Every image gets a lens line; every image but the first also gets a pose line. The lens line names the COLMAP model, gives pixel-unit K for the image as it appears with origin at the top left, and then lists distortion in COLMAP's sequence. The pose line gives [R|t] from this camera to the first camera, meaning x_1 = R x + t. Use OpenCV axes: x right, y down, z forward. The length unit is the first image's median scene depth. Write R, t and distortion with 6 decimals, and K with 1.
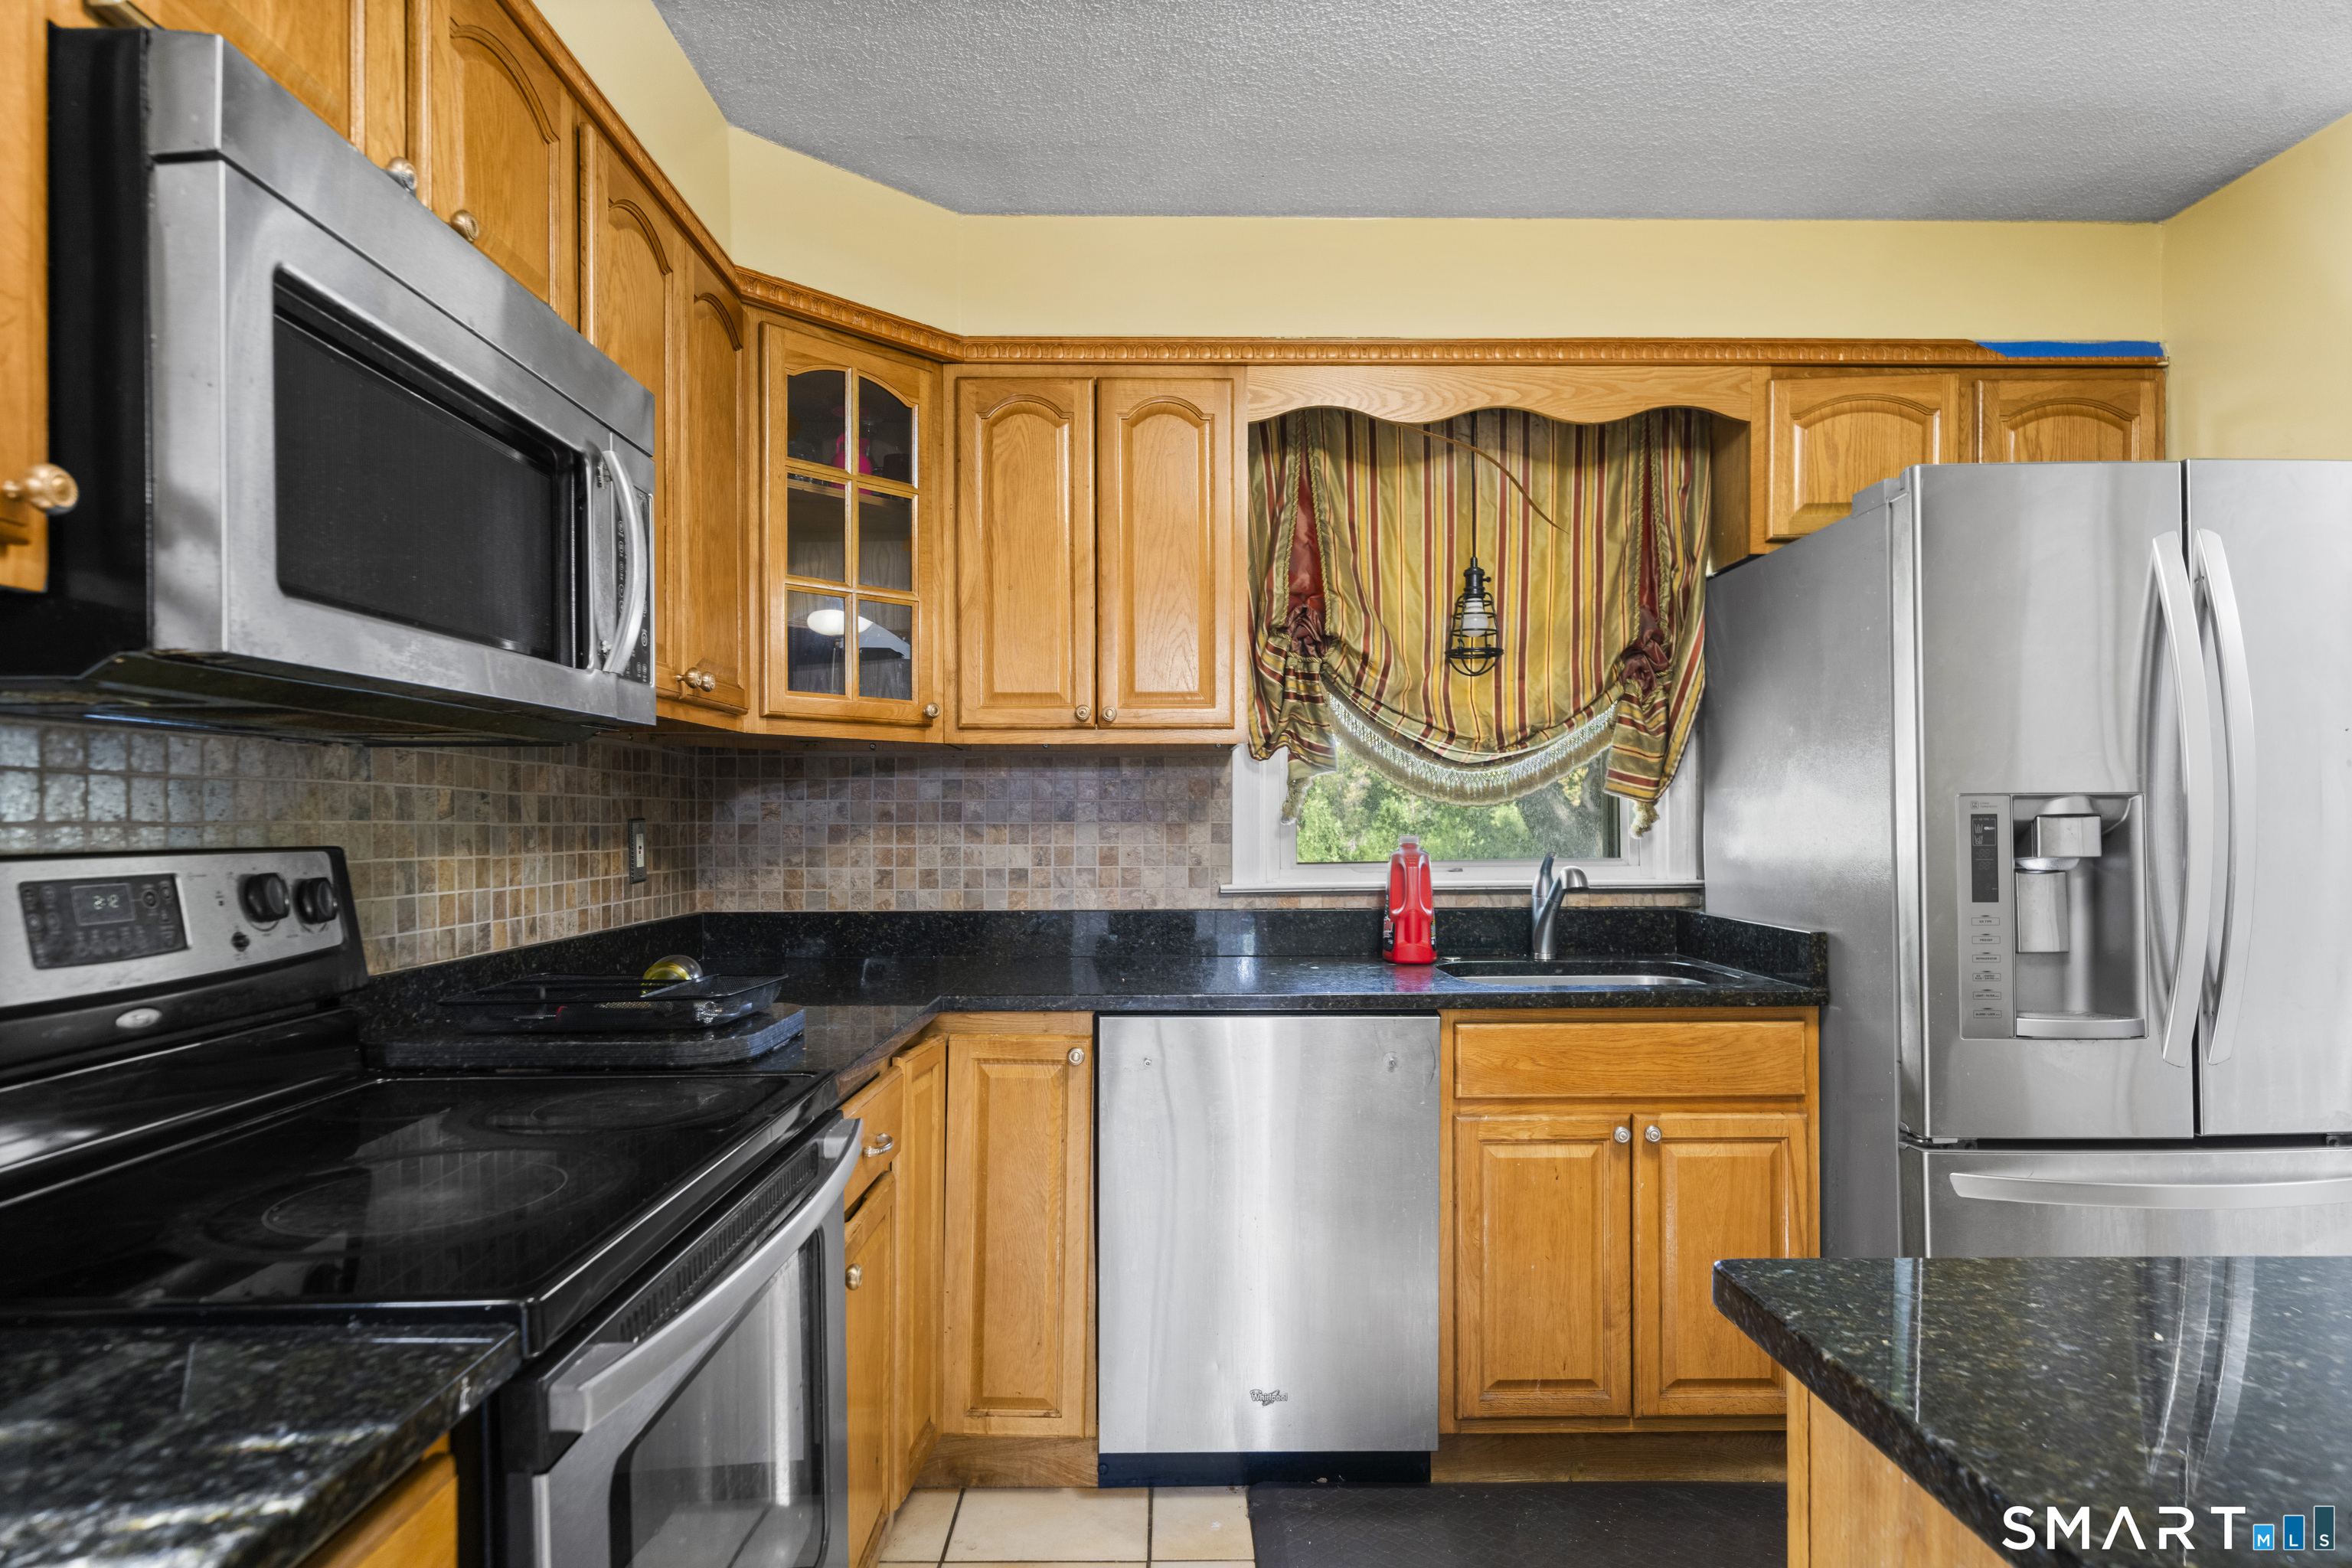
lens RADIAL K [[1313.3, 0, 1175.2], [0, 1313.3, 825.2], [0, 0, 1]] dist [0.002123, 0.001411]
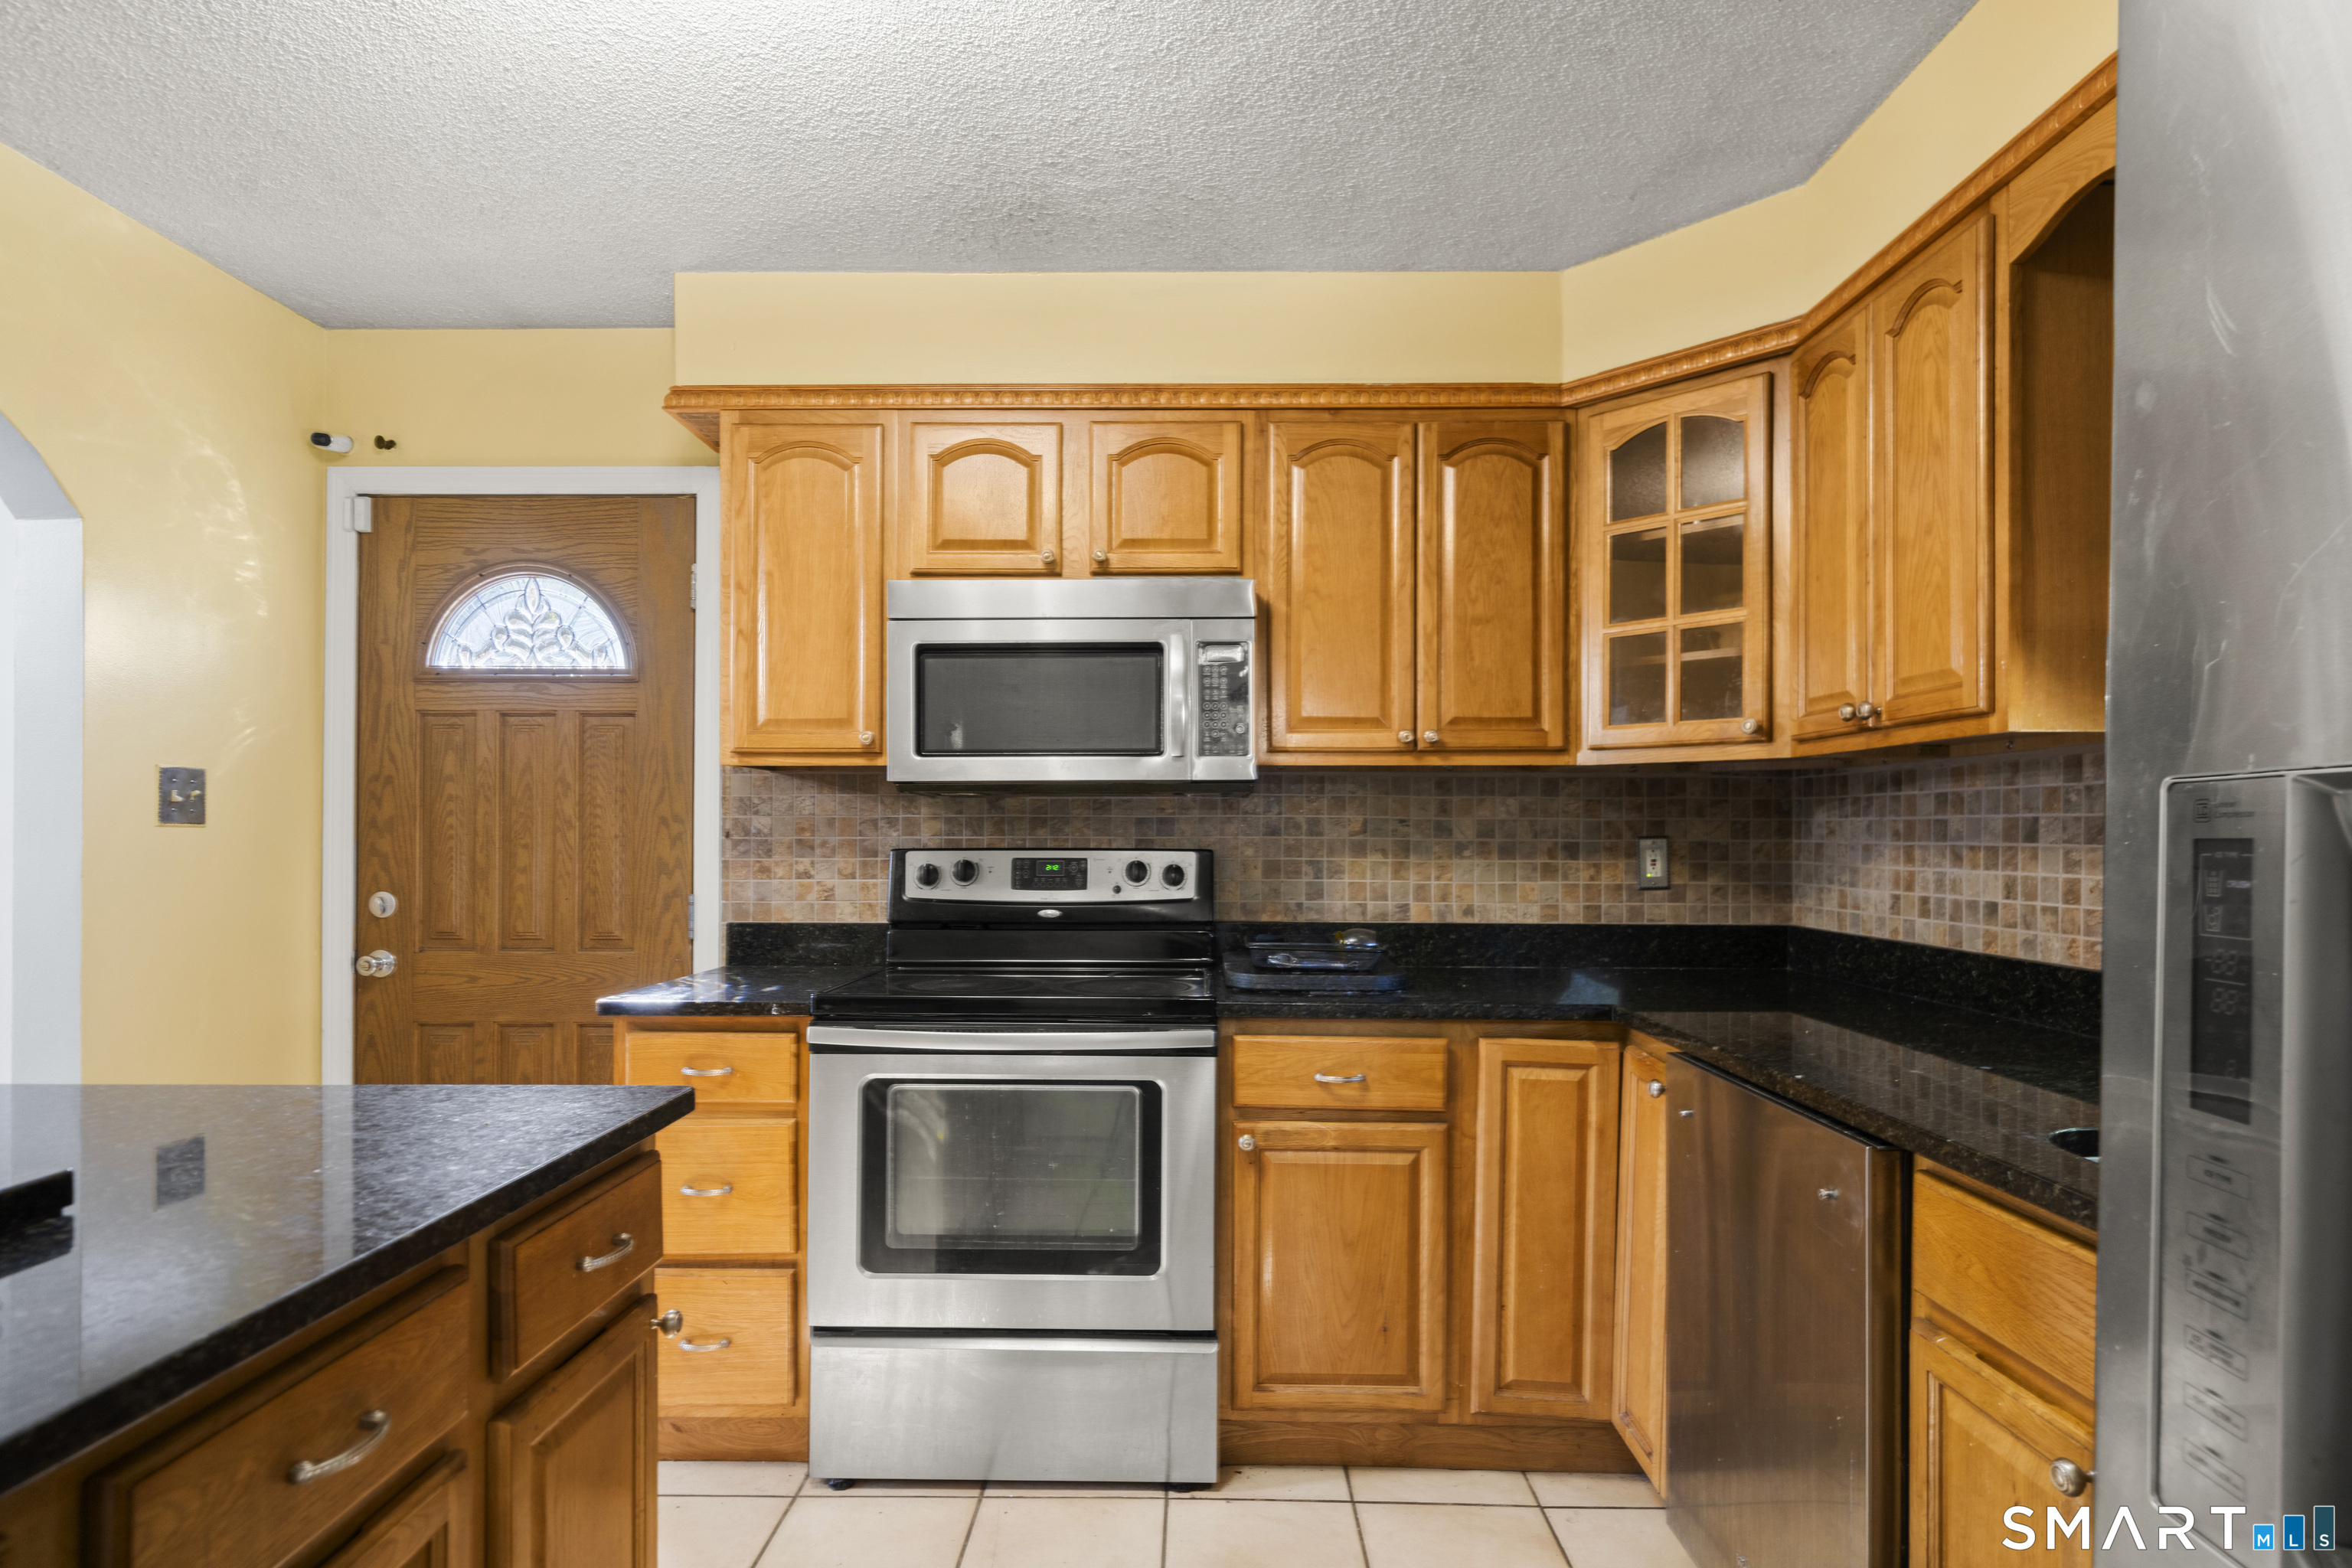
lens RADIAL K [[1236.2, 0, 1183.2], [0, 1236.2, 830.2], [0, 0, 1]] dist [-0.000877, 0.000525]
pose [[-0.025010, -0.001421, -0.999686, 0.714583], [-0.008125, 0.999966, -0.001218, -0.005766], [0.999654, 0.008092, -0.025021, 0.589802]]
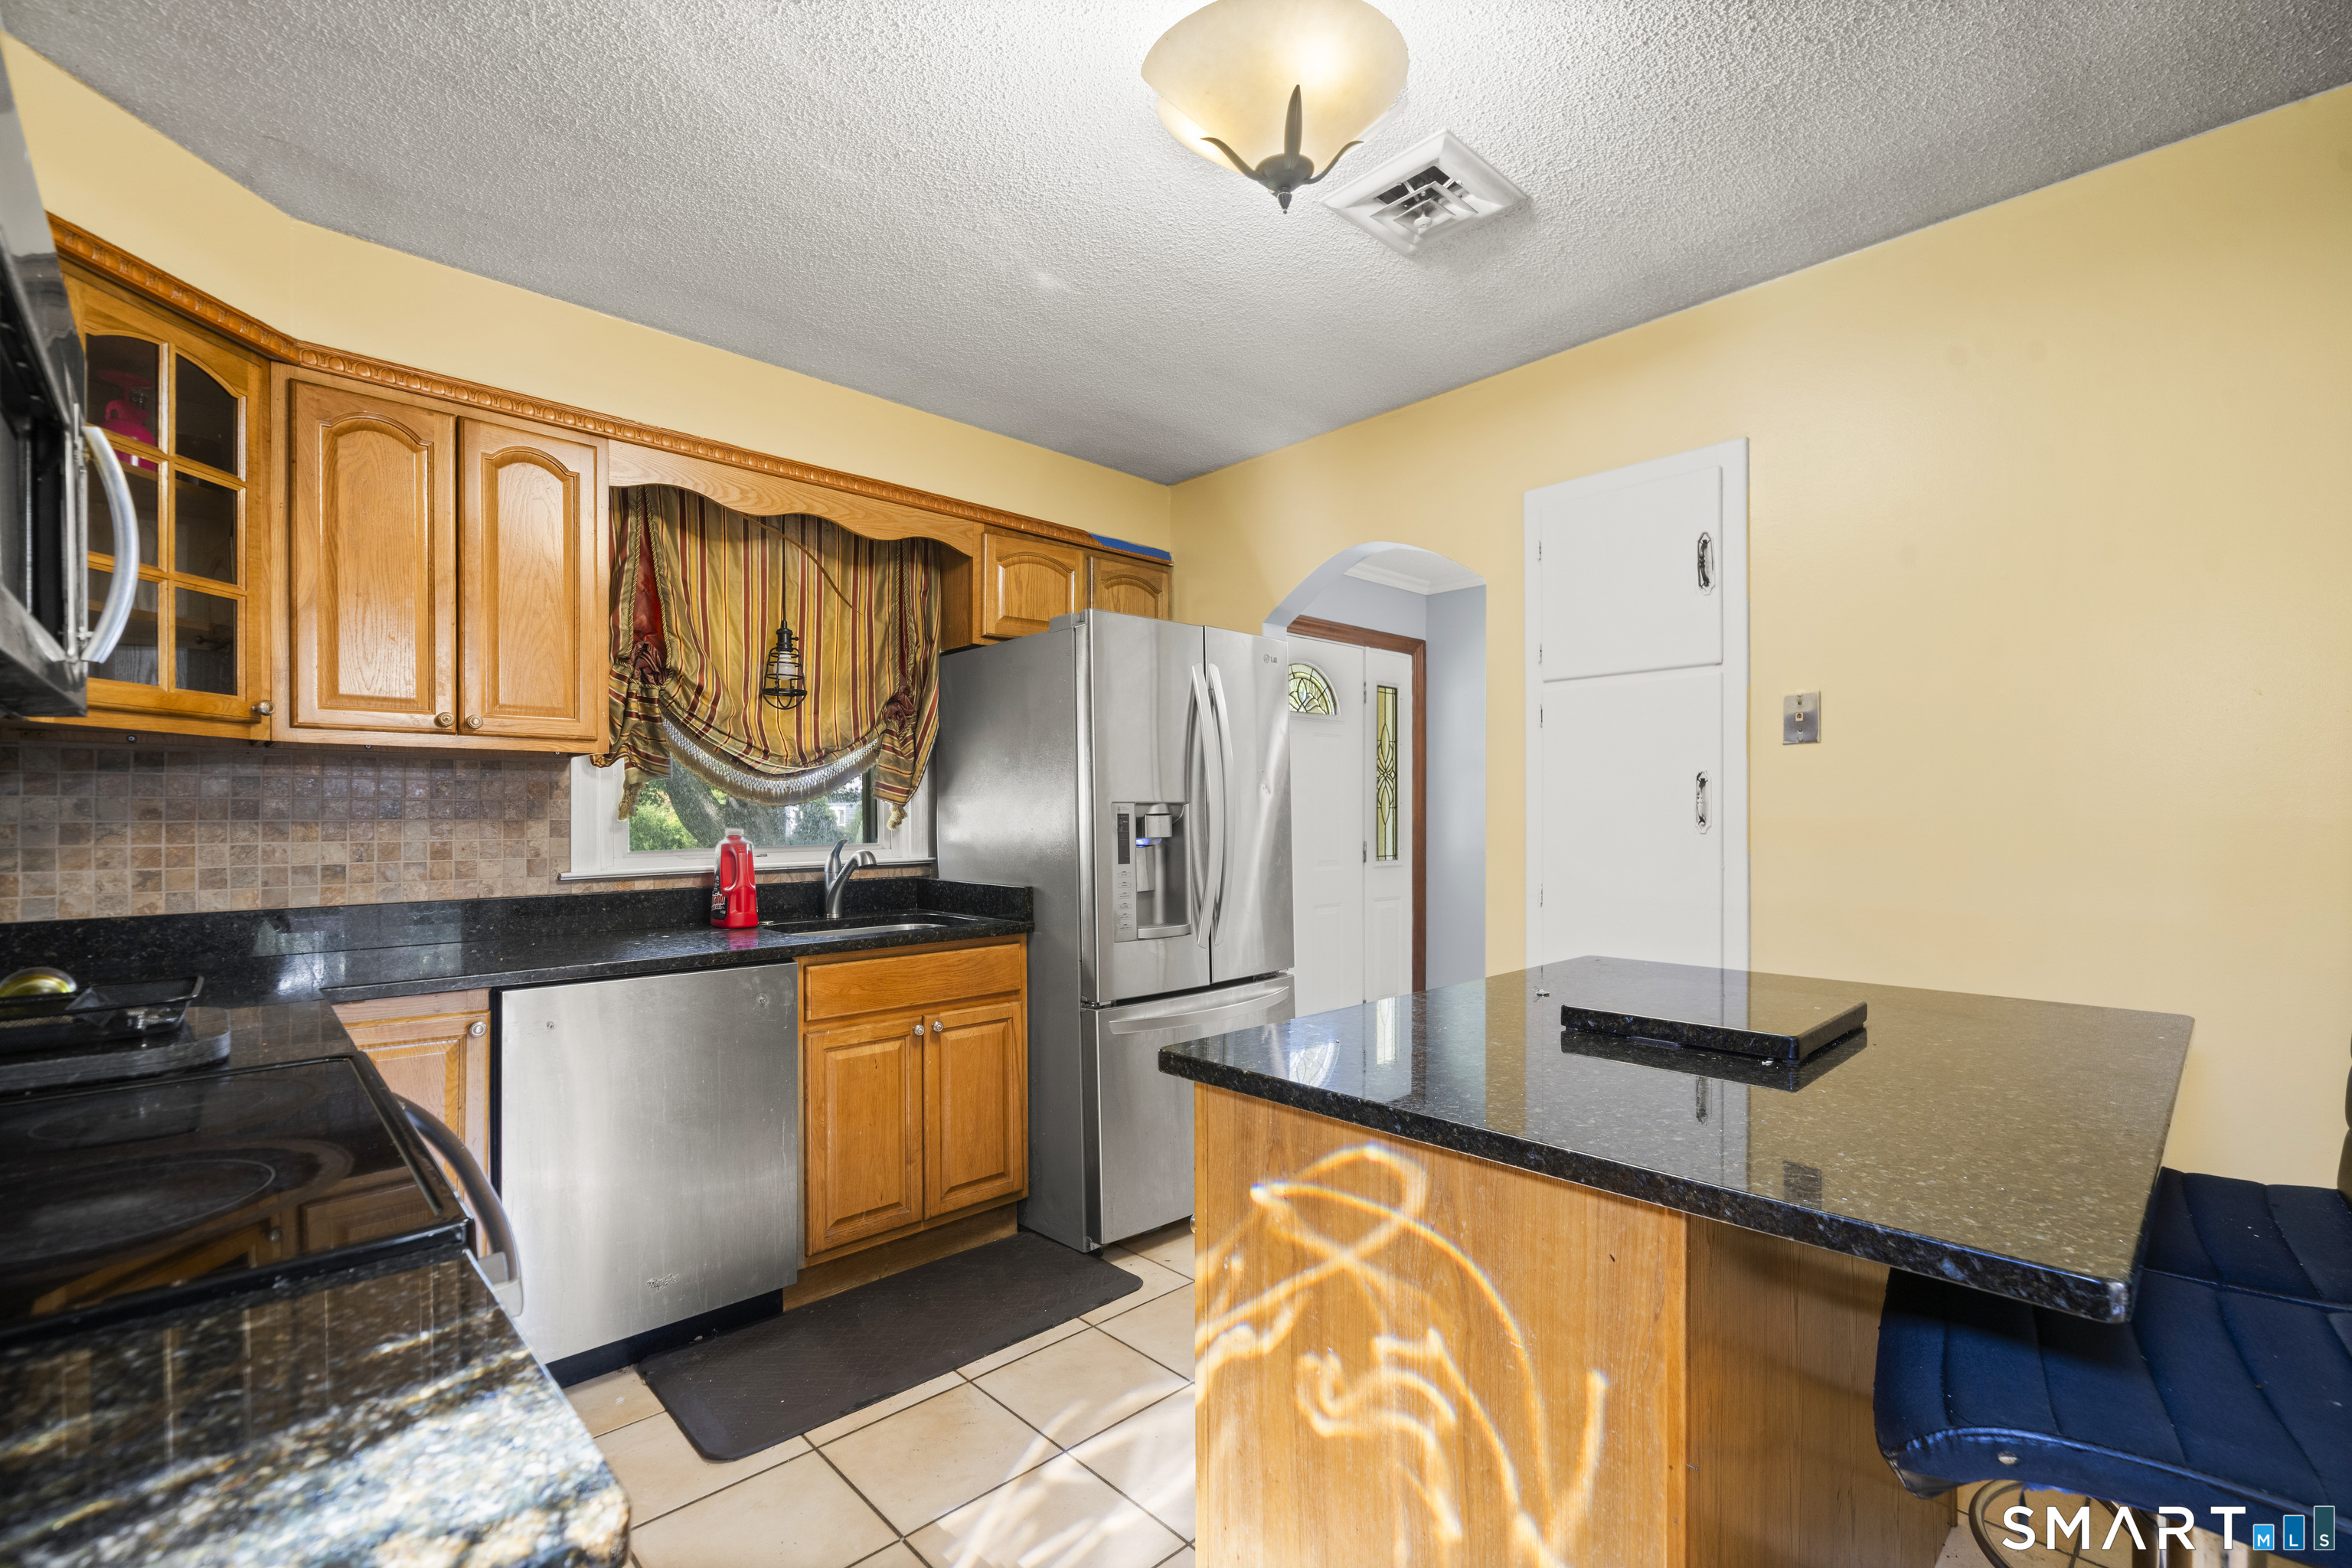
lens RADIAL K [[1021.7, 0, 1177.1], [0, 1021.7, 816.4], [0, 0, 1]] dist [0.001119, 0.000549]
pose [[0.734889, -0.000520, 0.678187, -0.197054], [0.003648, 0.999988, -0.003186, -0.000025], [-0.678177, 0.004815, 0.734883, -0.036813]]
